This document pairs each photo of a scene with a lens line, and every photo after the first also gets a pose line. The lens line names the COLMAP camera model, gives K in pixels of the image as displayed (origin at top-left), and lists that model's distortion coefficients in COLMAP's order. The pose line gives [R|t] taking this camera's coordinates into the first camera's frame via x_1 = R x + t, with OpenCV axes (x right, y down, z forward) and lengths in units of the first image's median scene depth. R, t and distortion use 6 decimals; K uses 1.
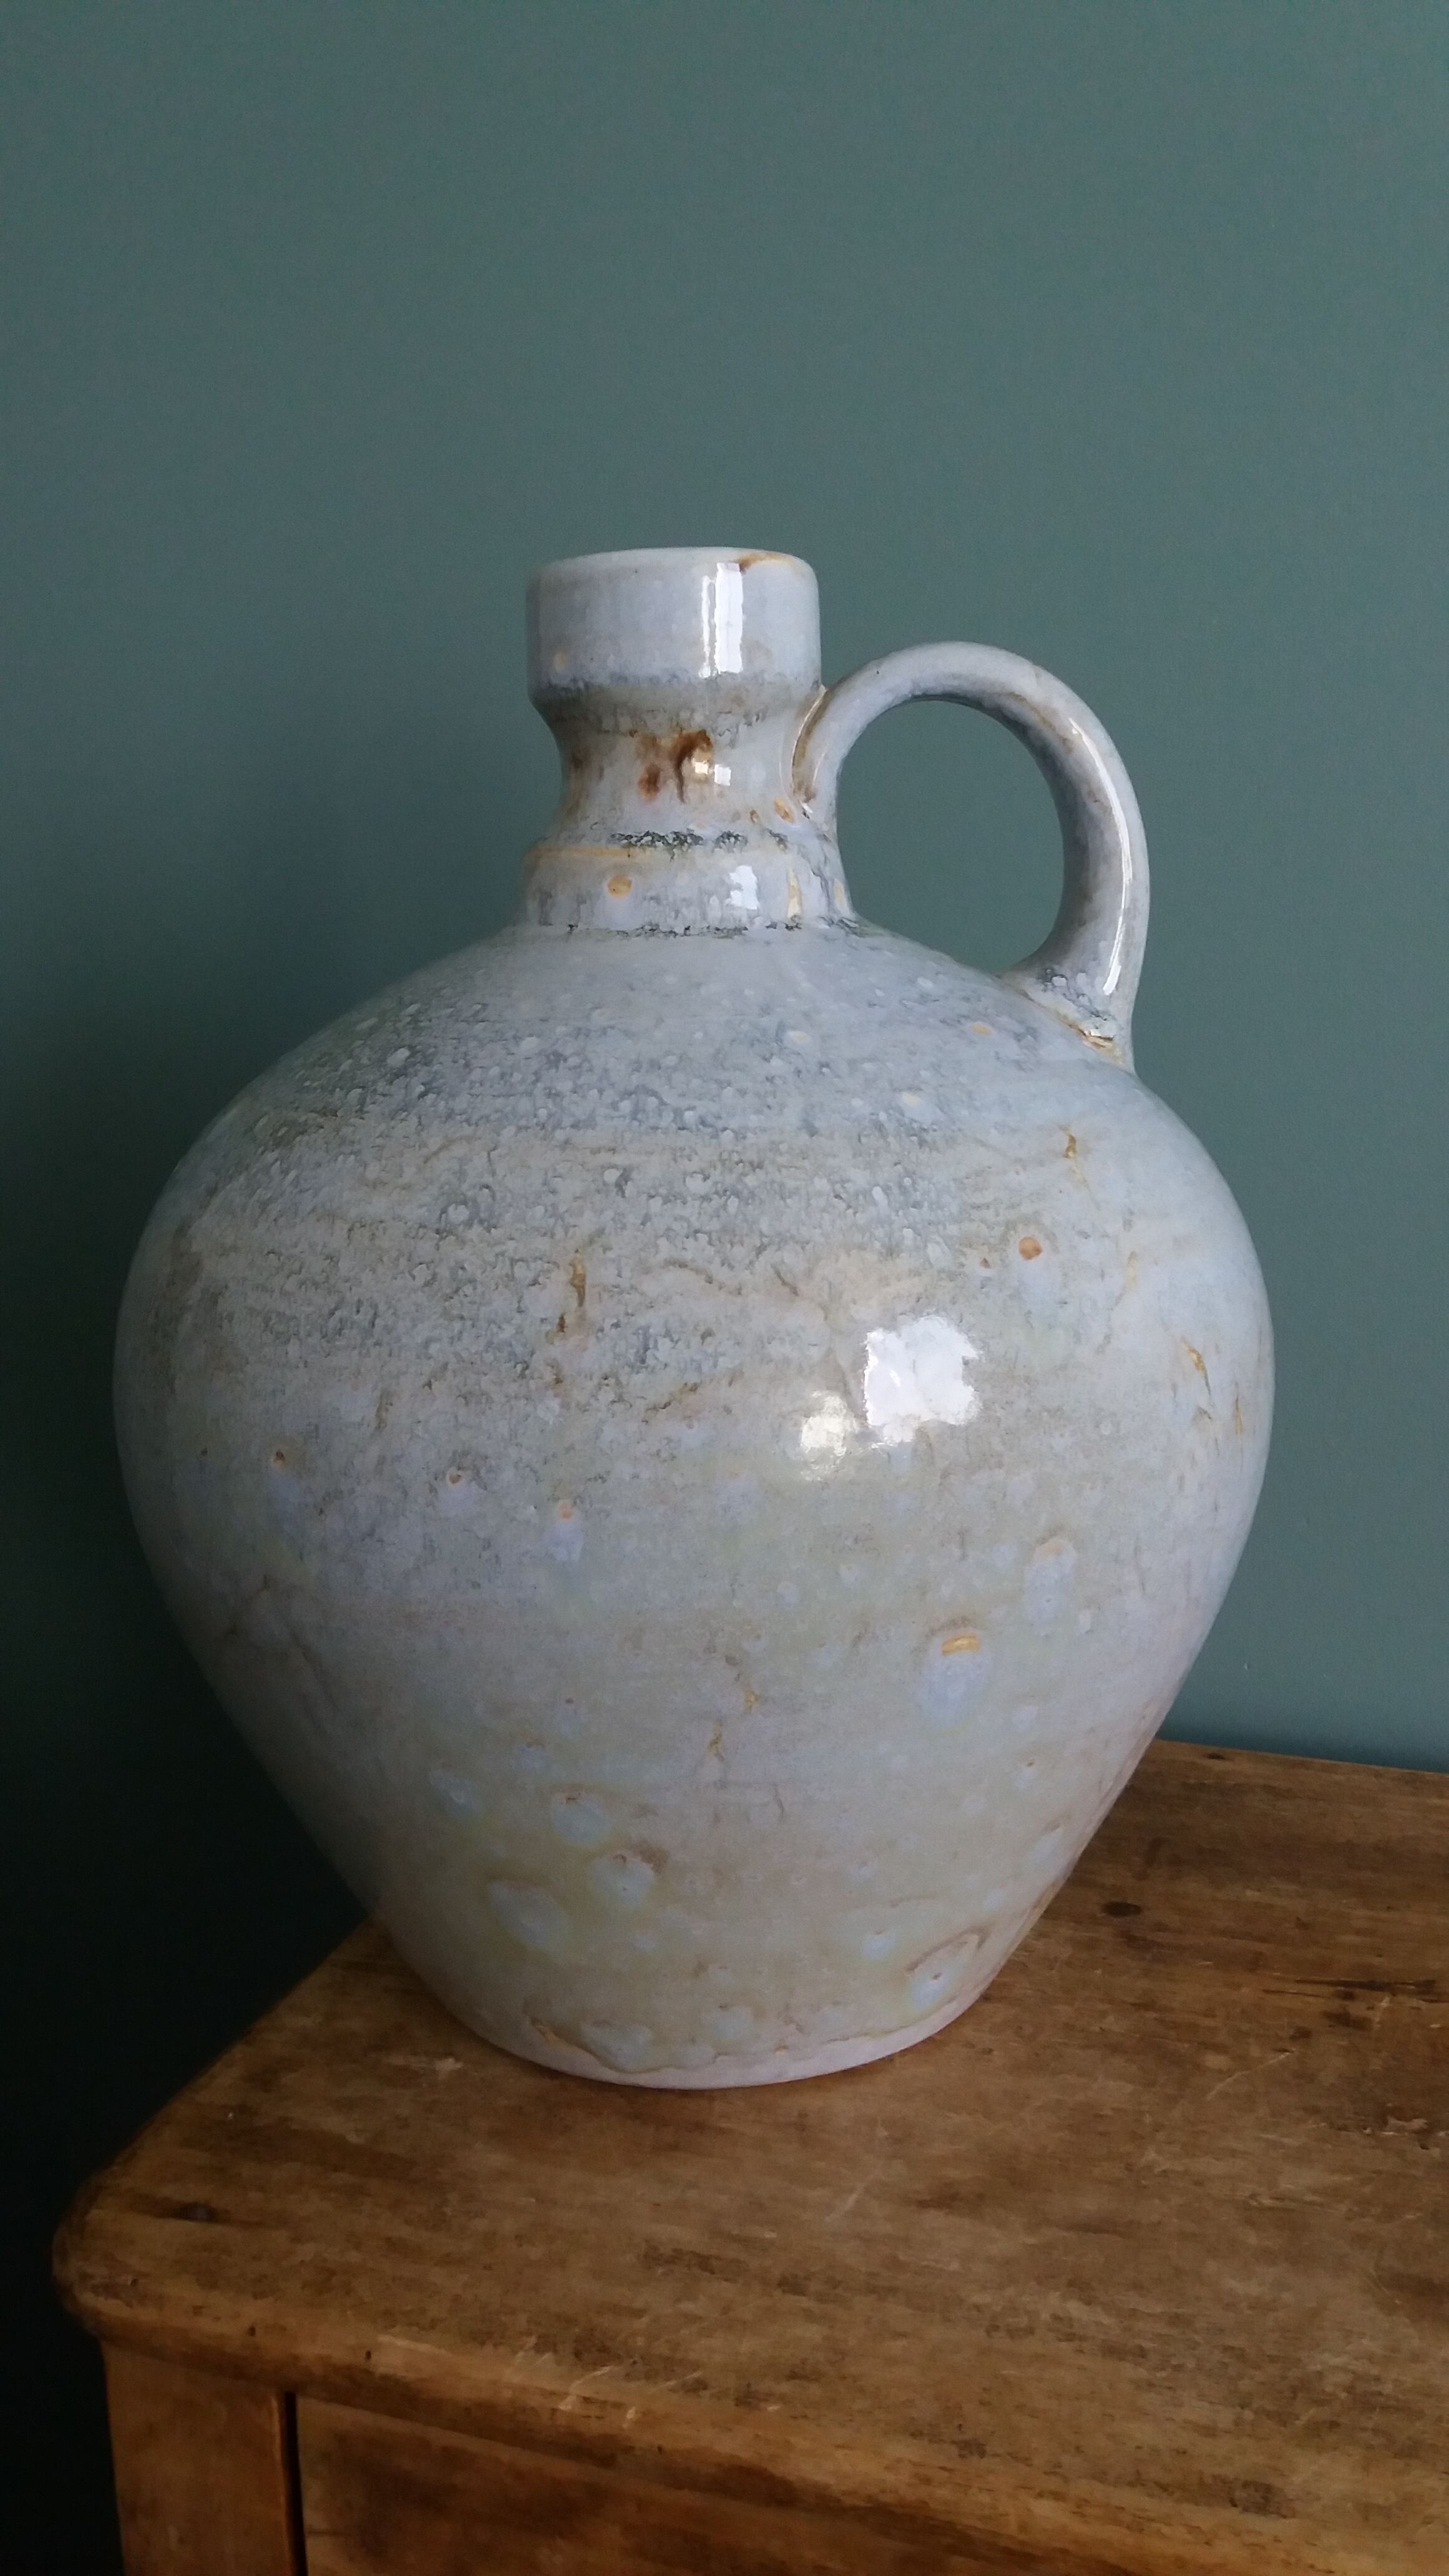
lens RADIAL K [[2119.4, 0, 716.1], [0, 2119.4, 1291.5], [0, 0, 1]] dist [-0.010248, -0.004600]
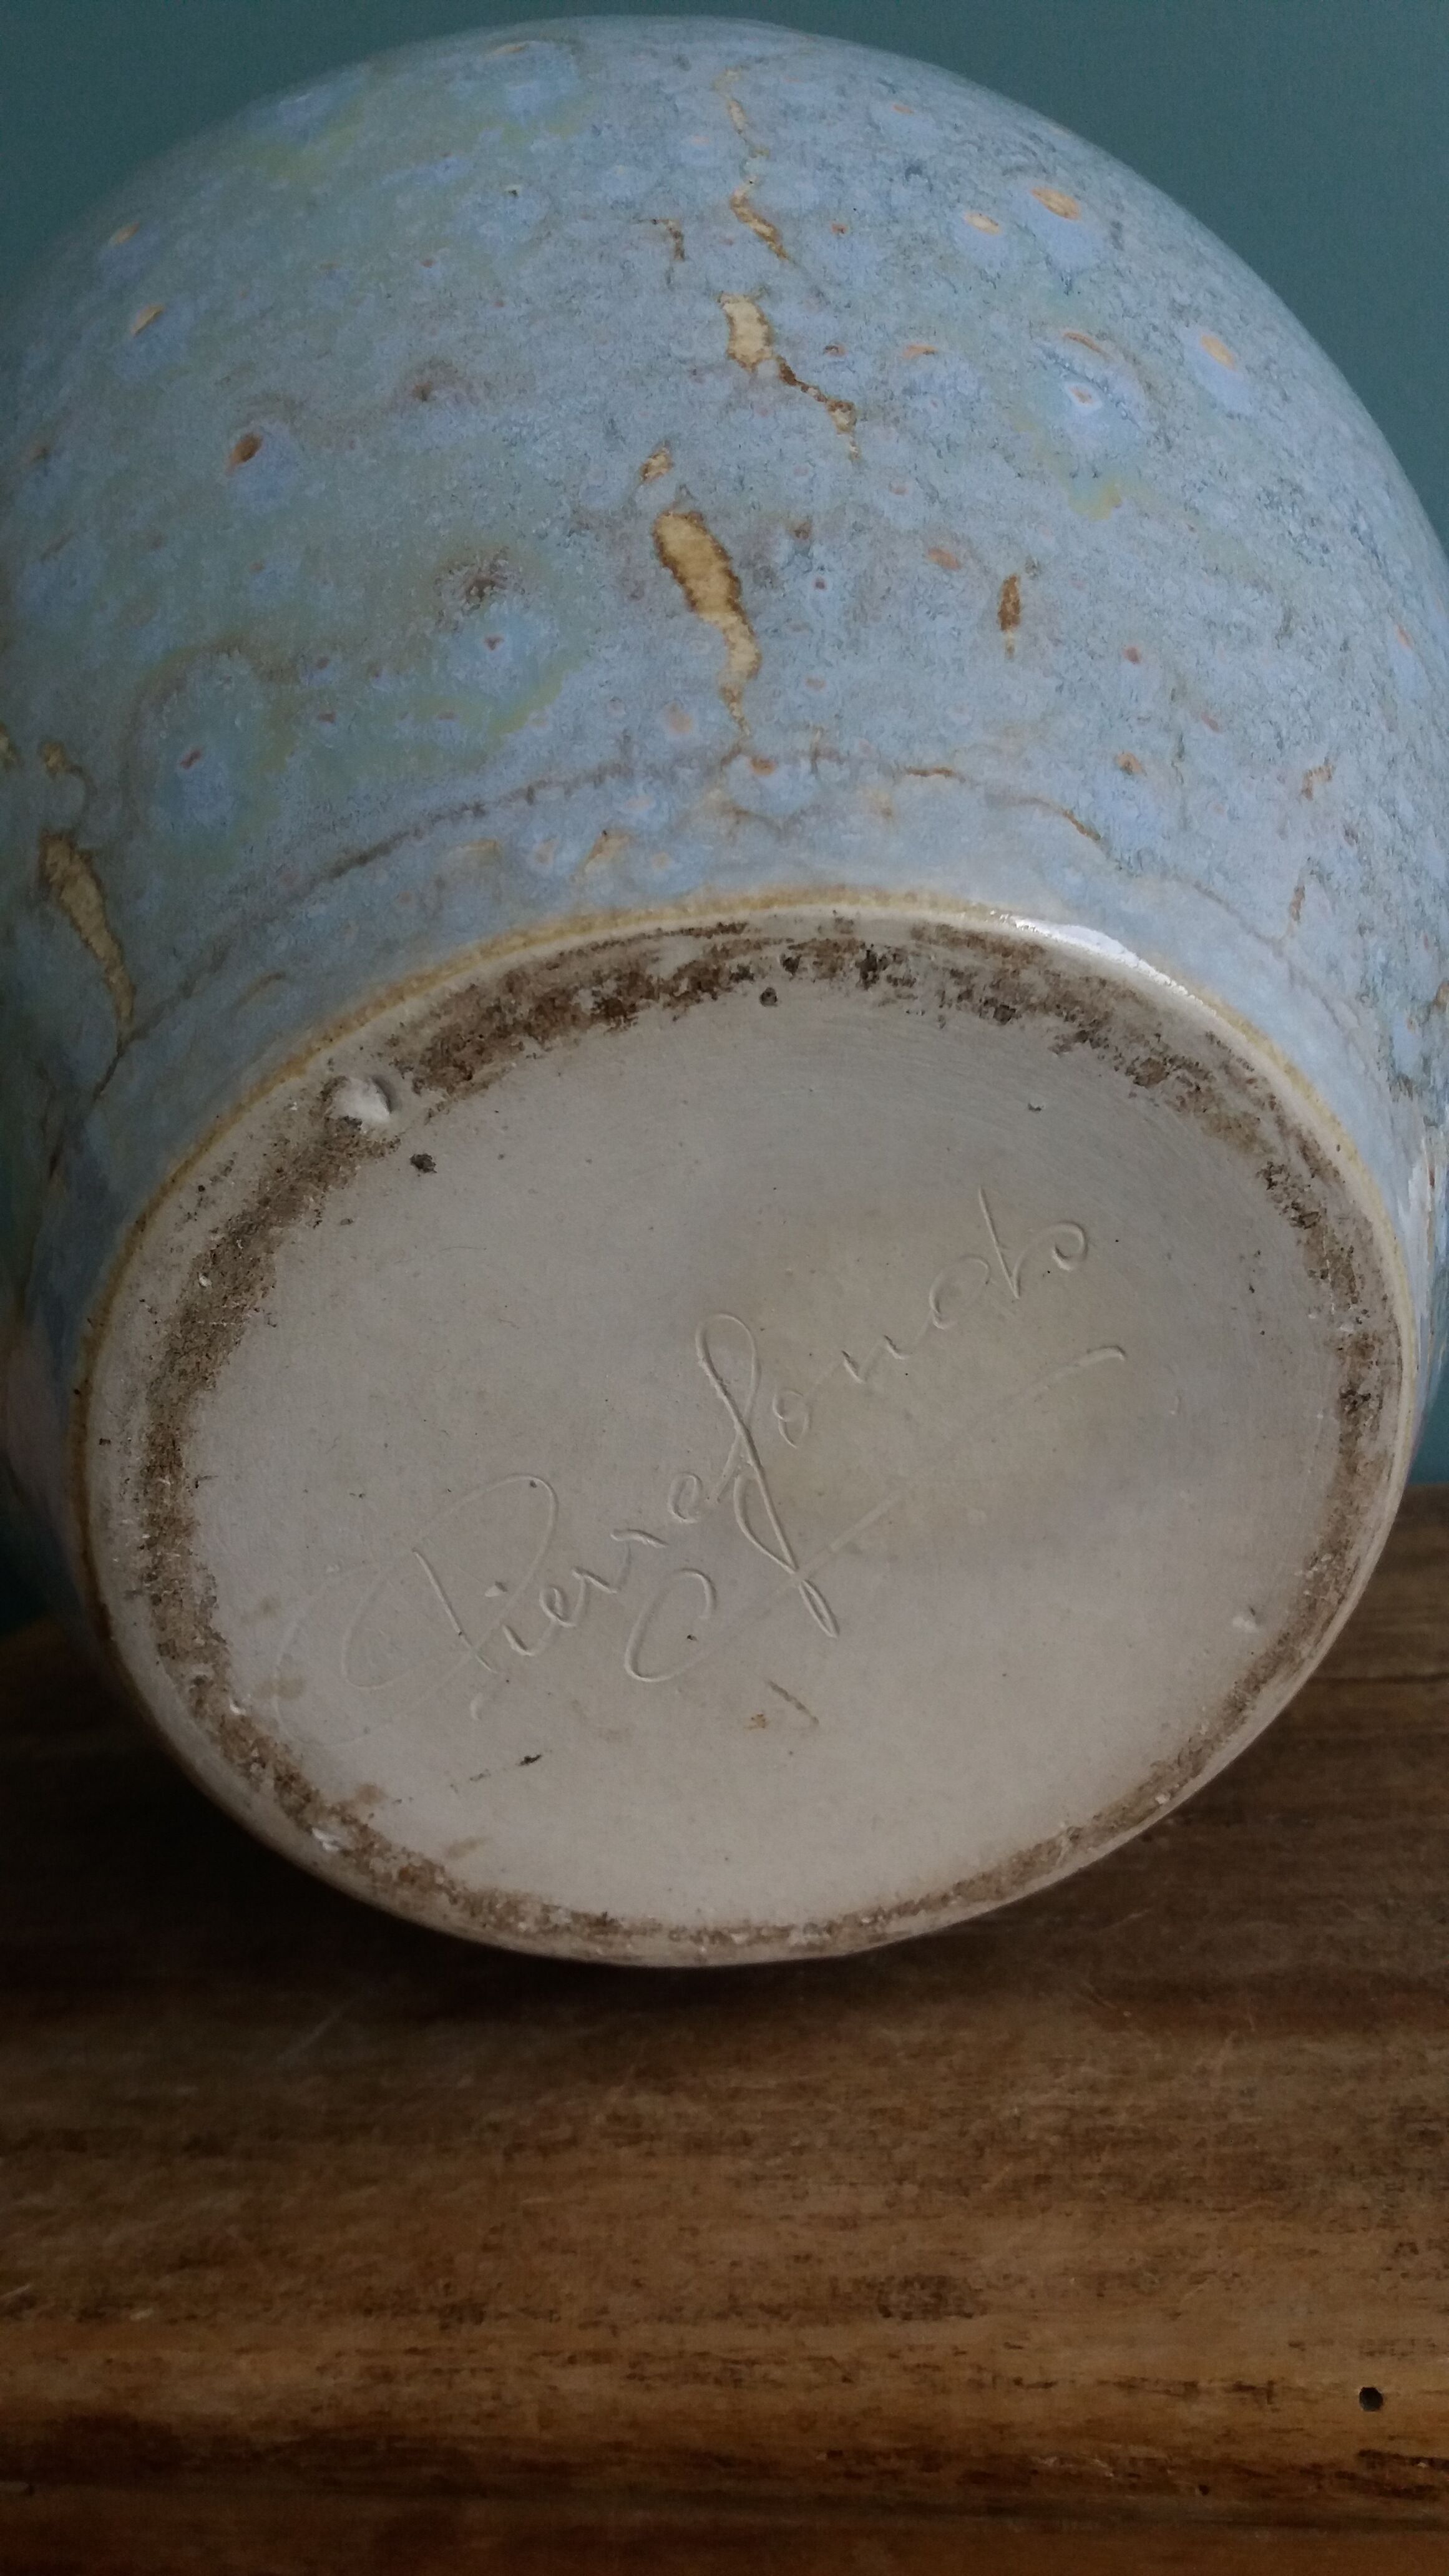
lens RADIAL K [[2135.3, 0, 703.5], [0, 2135.3, 1278.0], [0, 0, 1]] dist [-0.022028, -0.002713]
pose [[0.984362, -0.112925, 0.135204, 0.115685], [0.122918, 0.990086, -0.067975, 0.252481], [-0.126187, 0.083531, 0.988483, 0.305108]]
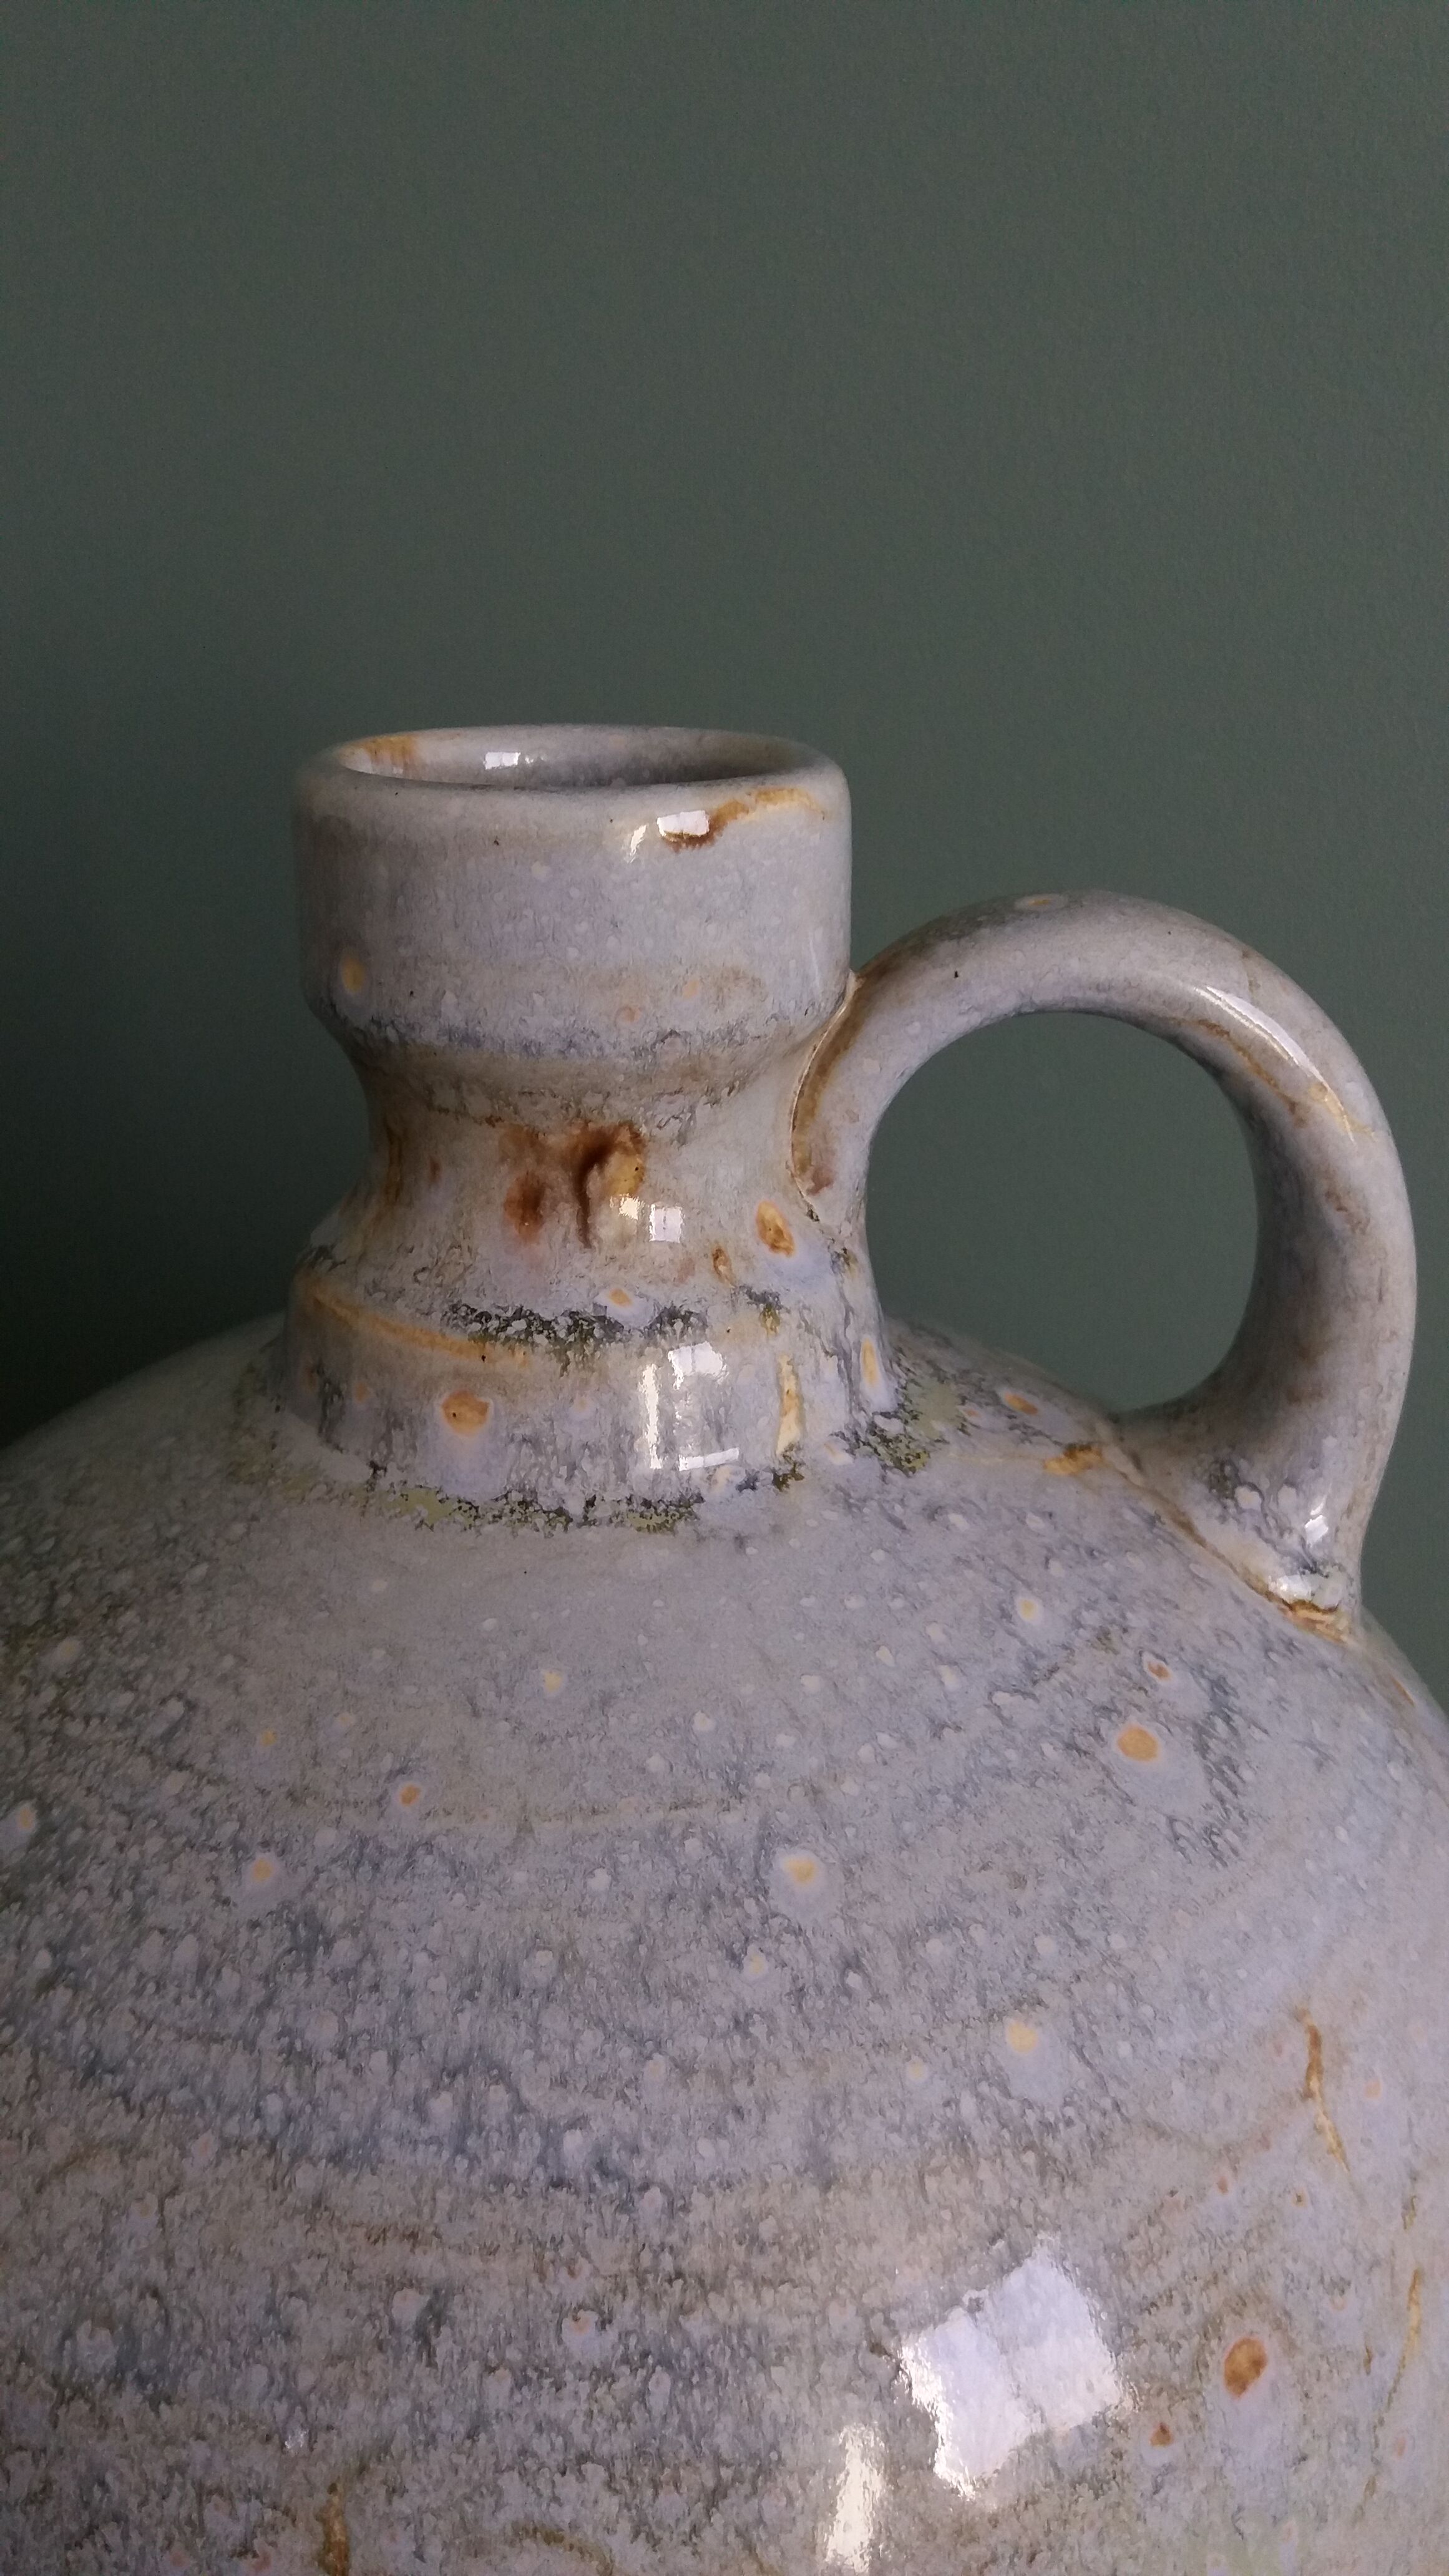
lens RADIAL K [[2135.3, 0, 703.5], [0, 2135.3, 1278.0], [0, 0, 1]] dist [-0.022028, -0.002713]
pose [[0.999445, 0.022526, 0.024526, 0.000615], [-0.025904, 0.988717, 0.147540, -0.427227], [-0.020925, -0.148093, 0.988752, 0.662993]]
